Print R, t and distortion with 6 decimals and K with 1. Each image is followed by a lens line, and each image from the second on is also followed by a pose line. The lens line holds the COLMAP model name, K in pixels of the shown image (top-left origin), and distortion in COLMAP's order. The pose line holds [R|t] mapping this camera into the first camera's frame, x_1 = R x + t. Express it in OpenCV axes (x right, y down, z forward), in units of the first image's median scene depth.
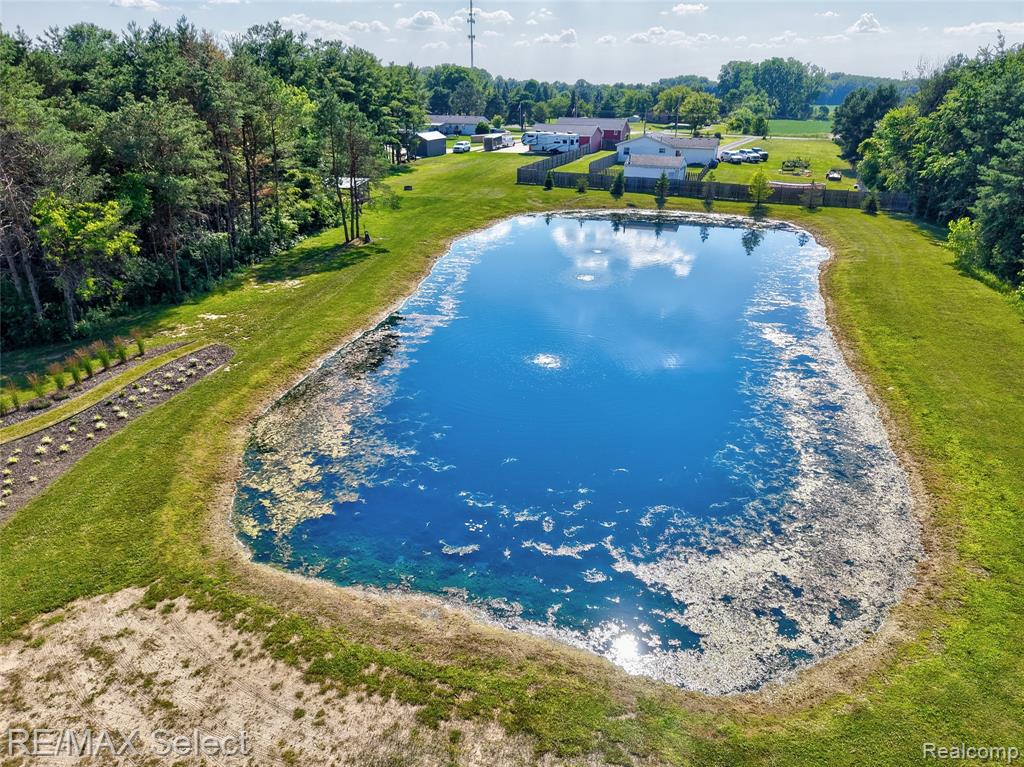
lens RADIAL K [[654.6, 0, 512.0], [0, 654.6, 383.5], [0, 0, 1]] dist [0.005483, -0.005583]
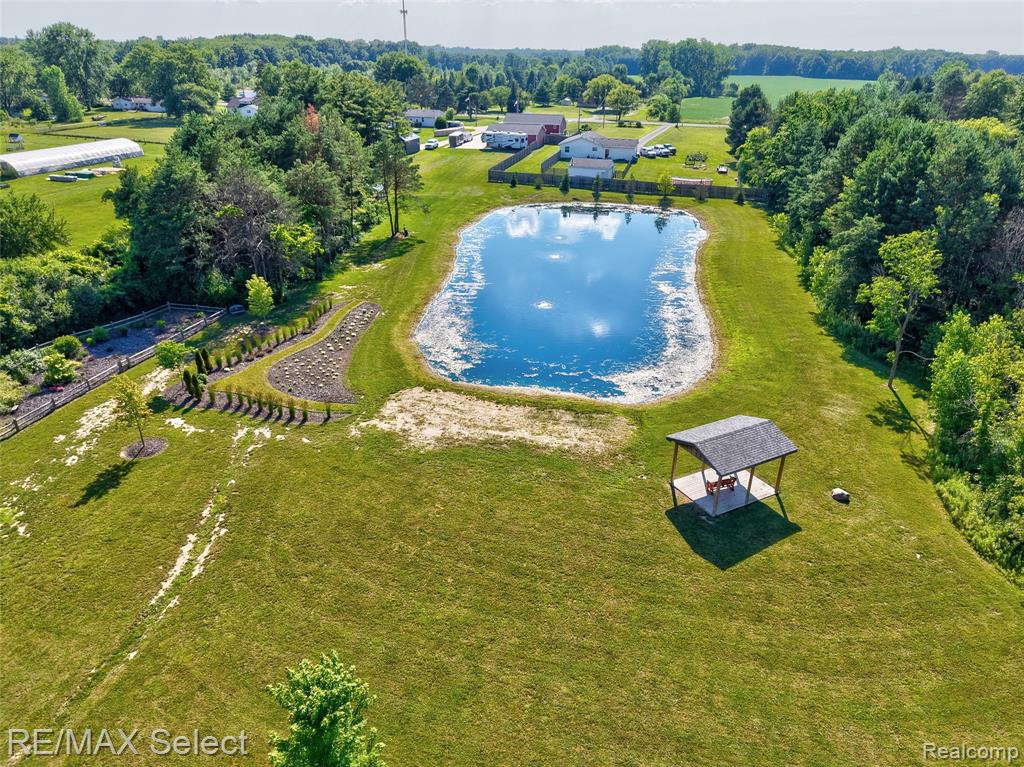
lens RADIAL K [[654.6, 0, 512.0], [0, 654.6, 383.5], [0, 0, 1]] dist [0.005483, -0.005583]
pose [[0.994482, -0.045938, 0.094312, -0.099323], [0.041231, 0.997833, 0.051272, 0.039350], [-0.096463, -0.047100, 0.994222, -0.377562]]
